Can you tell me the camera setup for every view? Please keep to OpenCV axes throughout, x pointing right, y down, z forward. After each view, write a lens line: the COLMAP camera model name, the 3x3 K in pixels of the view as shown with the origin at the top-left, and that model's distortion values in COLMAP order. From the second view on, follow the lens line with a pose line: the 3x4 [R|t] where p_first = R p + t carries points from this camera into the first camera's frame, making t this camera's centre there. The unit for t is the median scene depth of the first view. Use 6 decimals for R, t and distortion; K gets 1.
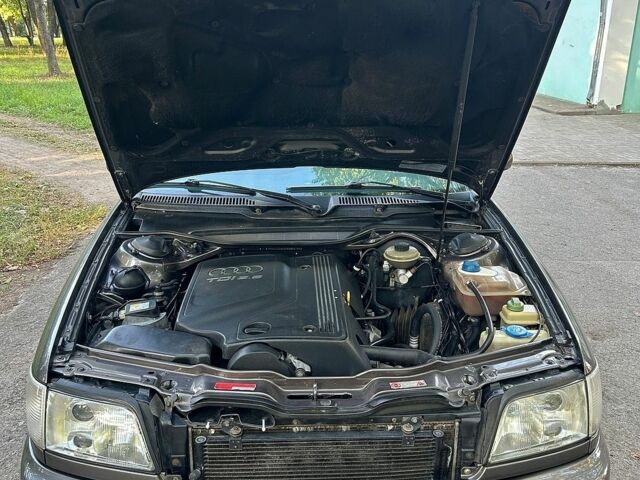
lens RADIAL K [[652.4, 0, 320.0], [0, 652.4, 240.0], [0, 0, 1]] dist [0.016303, -0.008164]
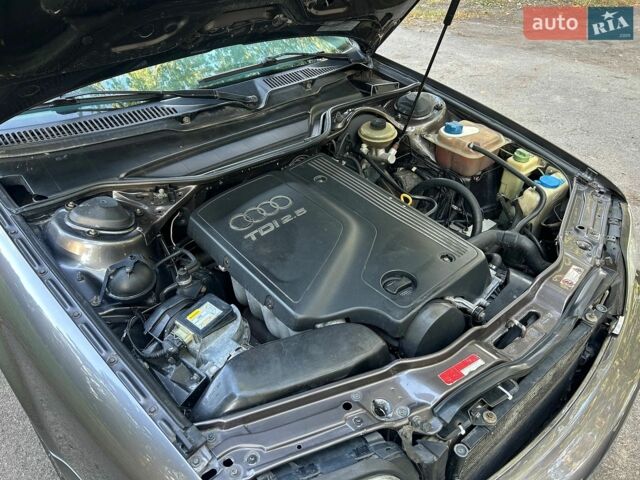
lens RADIAL K [[505.6, 0, 320.0], [0, 505.6, 240.0], [0, 0, 1]] dist [0.032557, 0.000000]
pose [[0.781054, -0.358301, 0.511444, -0.332595], [0.185171, 0.915067, 0.358280, -0.102237], [-0.596377, -0.185132, 0.781064, 0.433371]]
